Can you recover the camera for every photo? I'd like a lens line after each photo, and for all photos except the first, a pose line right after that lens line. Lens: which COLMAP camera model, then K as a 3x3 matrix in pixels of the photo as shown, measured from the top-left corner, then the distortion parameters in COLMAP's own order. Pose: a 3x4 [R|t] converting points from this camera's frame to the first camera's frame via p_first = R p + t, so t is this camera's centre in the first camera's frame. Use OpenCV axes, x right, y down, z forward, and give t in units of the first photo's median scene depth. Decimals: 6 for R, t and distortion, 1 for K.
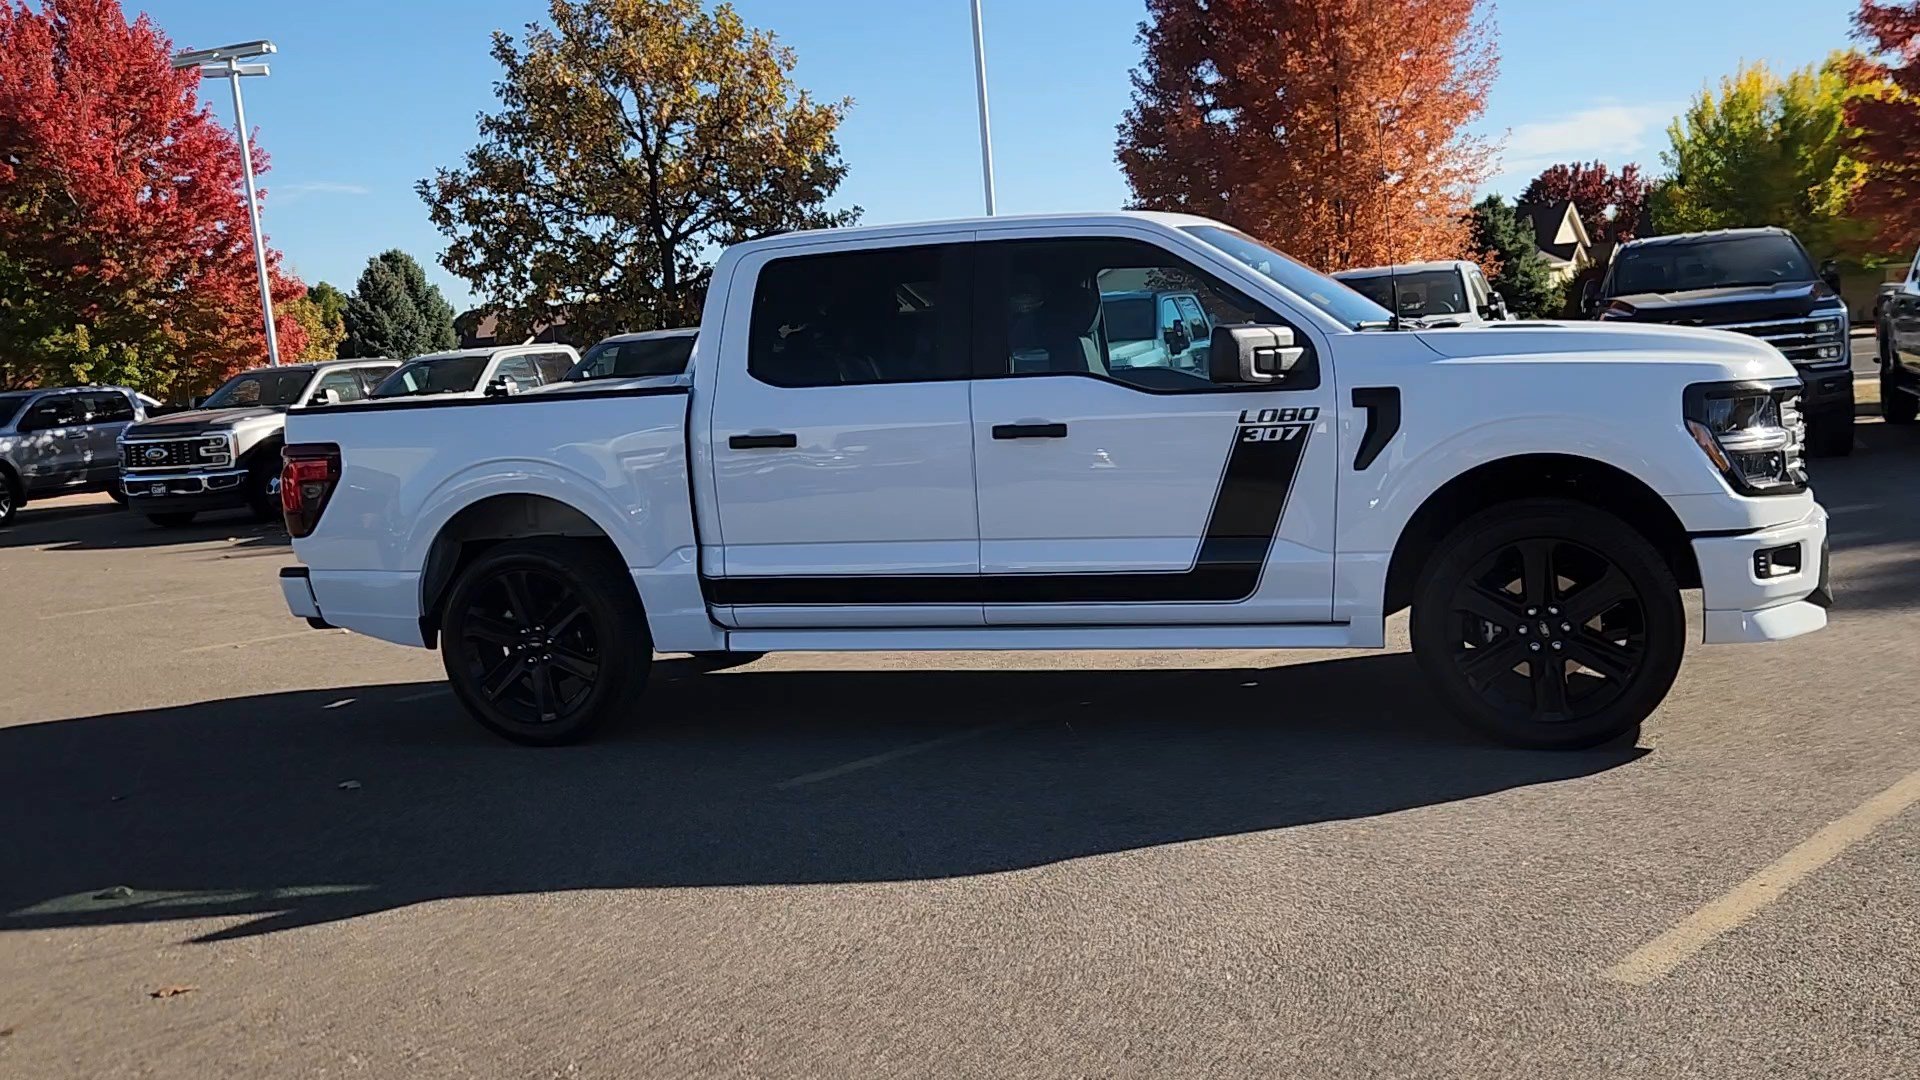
lens RADIAL K [[1627.0, 0, 946.5], [0, 1627.0, 535.2], [0, 0, 1]] dist [0.029975, -0.015241]
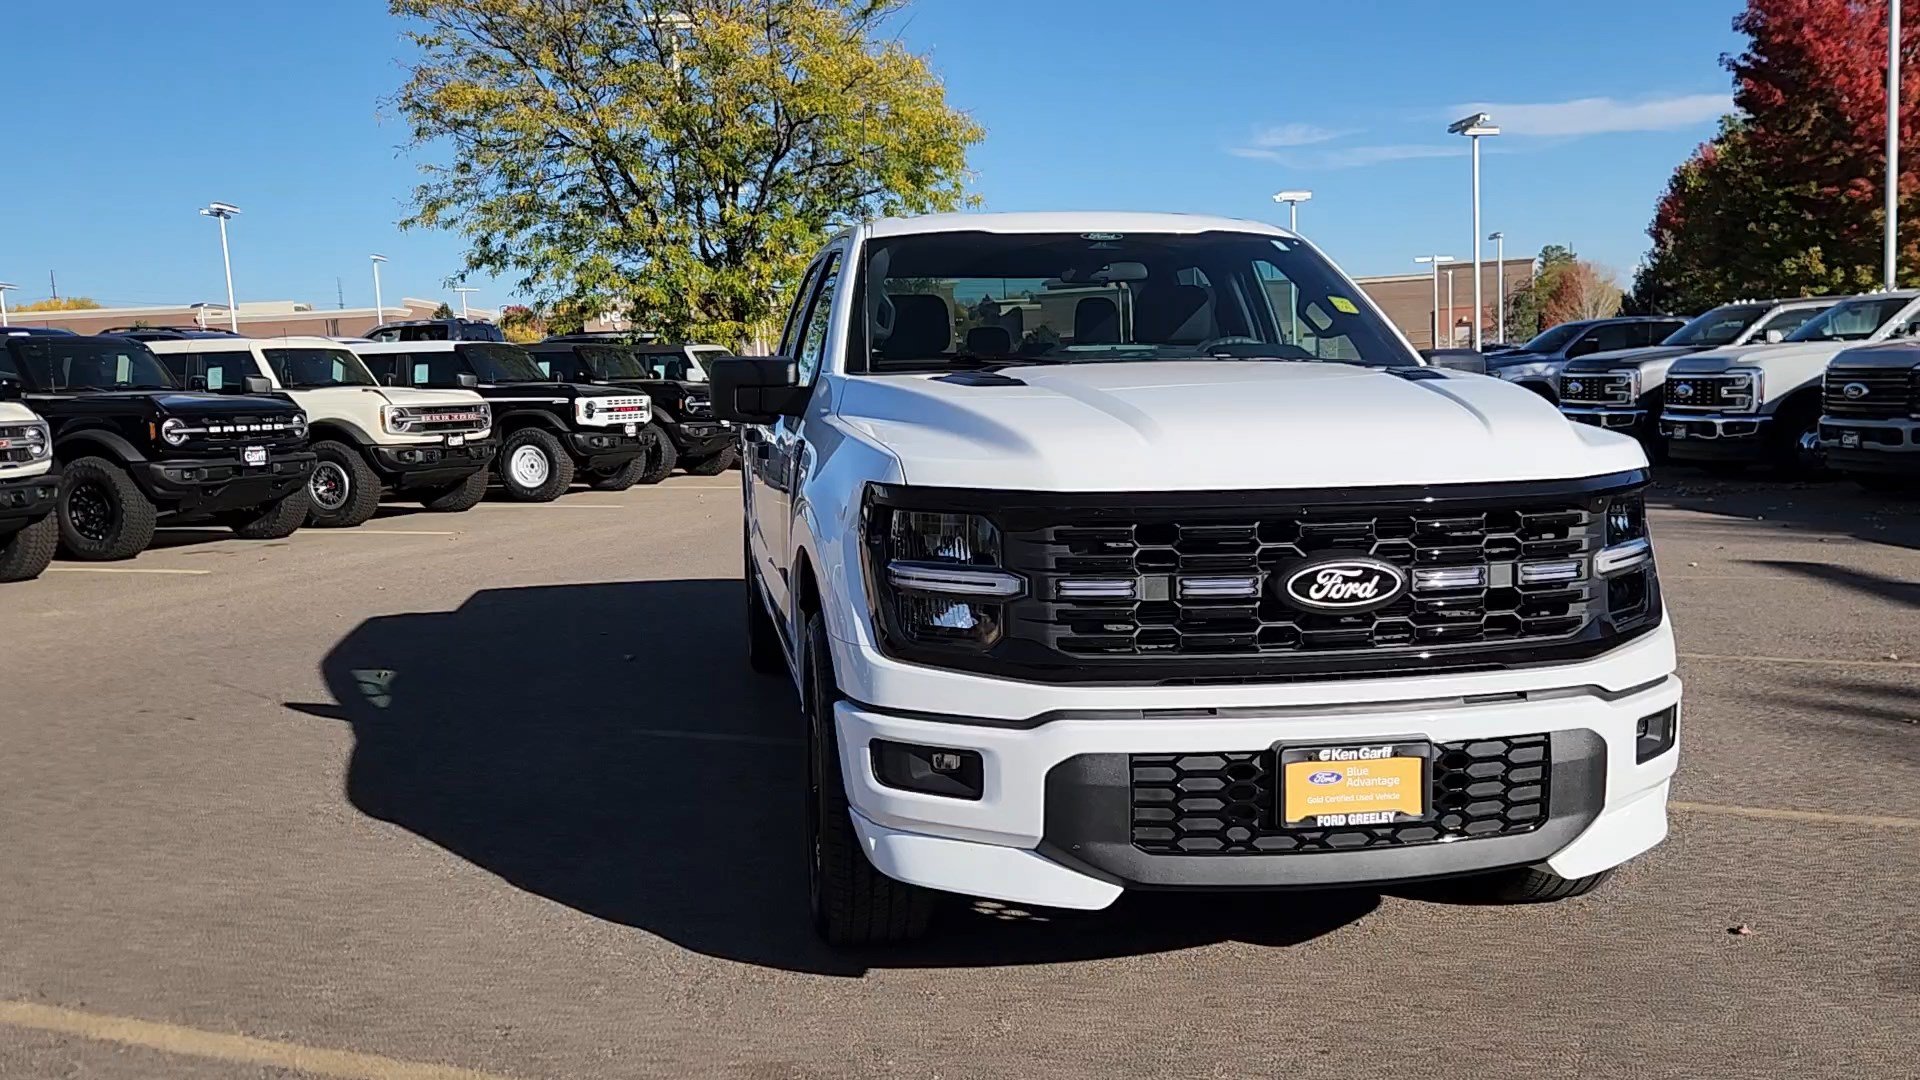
lens RADIAL K [[1627.0, 0, 949.4], [0, 1627.0, 548.9], [0, 0, 1]] dist [0.029975, -0.015241]
pose [[0.440907, 0.157480, -0.883629, 0.929284], [-0.101070, 0.986937, 0.125460, -0.132332], [0.891844, 0.033992, 0.451064, 0.618718]]
